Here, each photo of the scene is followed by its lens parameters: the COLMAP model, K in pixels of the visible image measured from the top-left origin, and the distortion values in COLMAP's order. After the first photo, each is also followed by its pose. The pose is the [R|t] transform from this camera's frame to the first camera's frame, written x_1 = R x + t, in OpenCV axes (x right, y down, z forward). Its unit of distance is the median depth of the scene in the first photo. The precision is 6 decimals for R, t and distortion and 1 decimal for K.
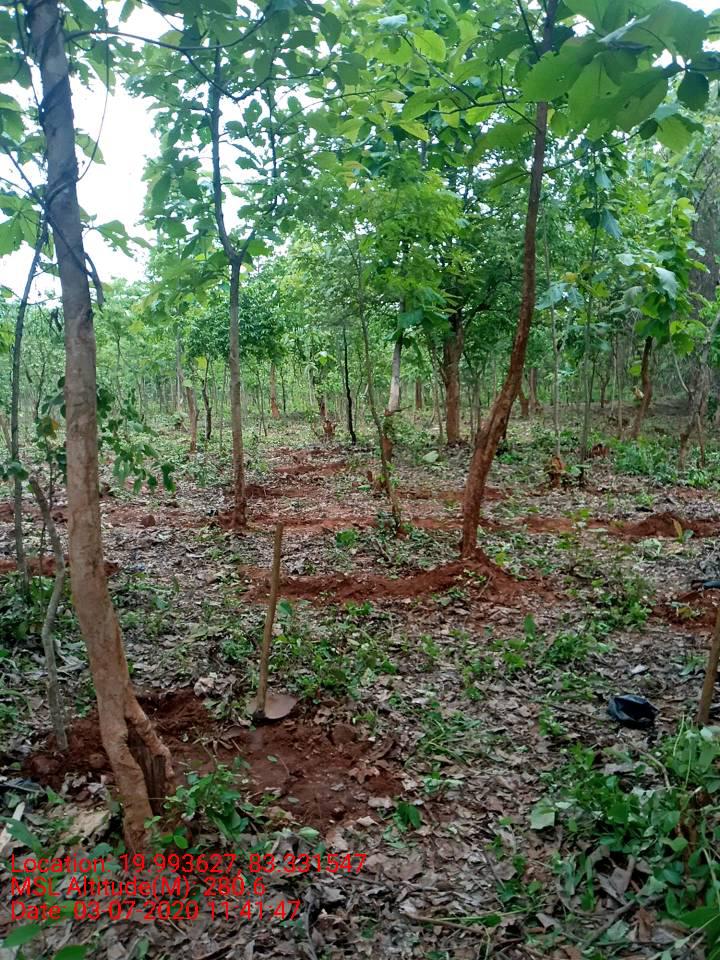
lens RADIAL K [[731.9, 0, 360.0], [0, 731.9, 480.0], [0, 0, 1]] dist [0.130653, -0.389558]
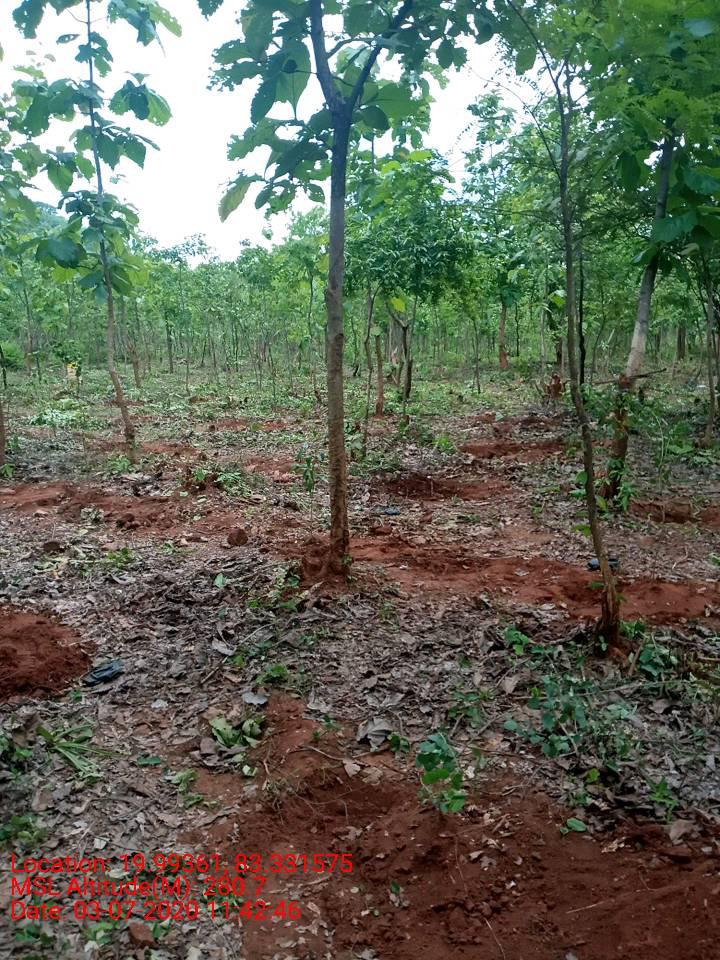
lens RADIAL K [[731.9, 0, 360.0], [0, 731.9, 480.0], [0, 0, 1]] dist [0.130653, -0.389558]
pose [[0.947684, 0.063826, -0.312765, 0.022030], [-0.041188, 0.996065, 0.078467, -0.037916], [0.316543, -0.061480, 0.946584, 0.266249]]
